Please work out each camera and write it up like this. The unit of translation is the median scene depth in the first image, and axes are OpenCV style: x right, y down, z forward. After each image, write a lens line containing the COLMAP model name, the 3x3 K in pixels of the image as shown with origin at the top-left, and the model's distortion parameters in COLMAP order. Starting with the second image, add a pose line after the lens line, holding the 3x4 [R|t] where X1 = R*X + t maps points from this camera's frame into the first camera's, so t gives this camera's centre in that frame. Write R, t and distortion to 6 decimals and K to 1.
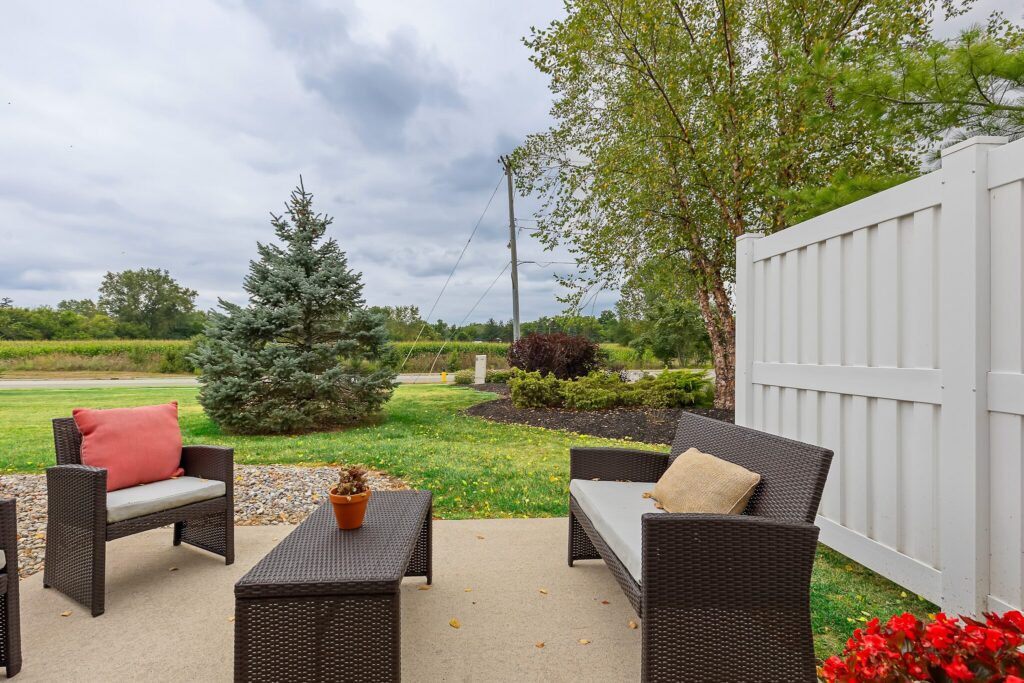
lens RADIAL K [[460.7, 0, 506.4], [0, 460.7, 342.7], [0, 0, 1]] dist [0.001787, 0.000729]
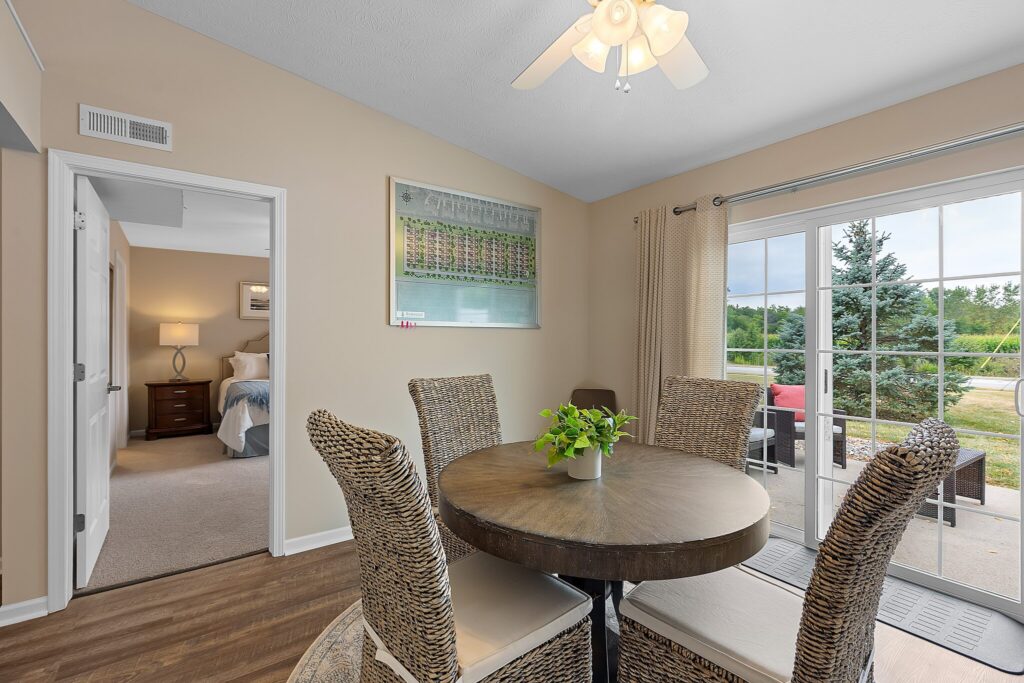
lens RADIAL K [[460.7, 0, 506.4], [0, 460.7, 342.7], [0, 0, 1]] dist [0.001787, 0.000729]
pose [[0.516384, 0.016376, -0.856200, 0.106152], [0.002931, 0.999777, 0.020890, -0.033993], [0.856352, -0.013297, 0.516221, -0.389826]]
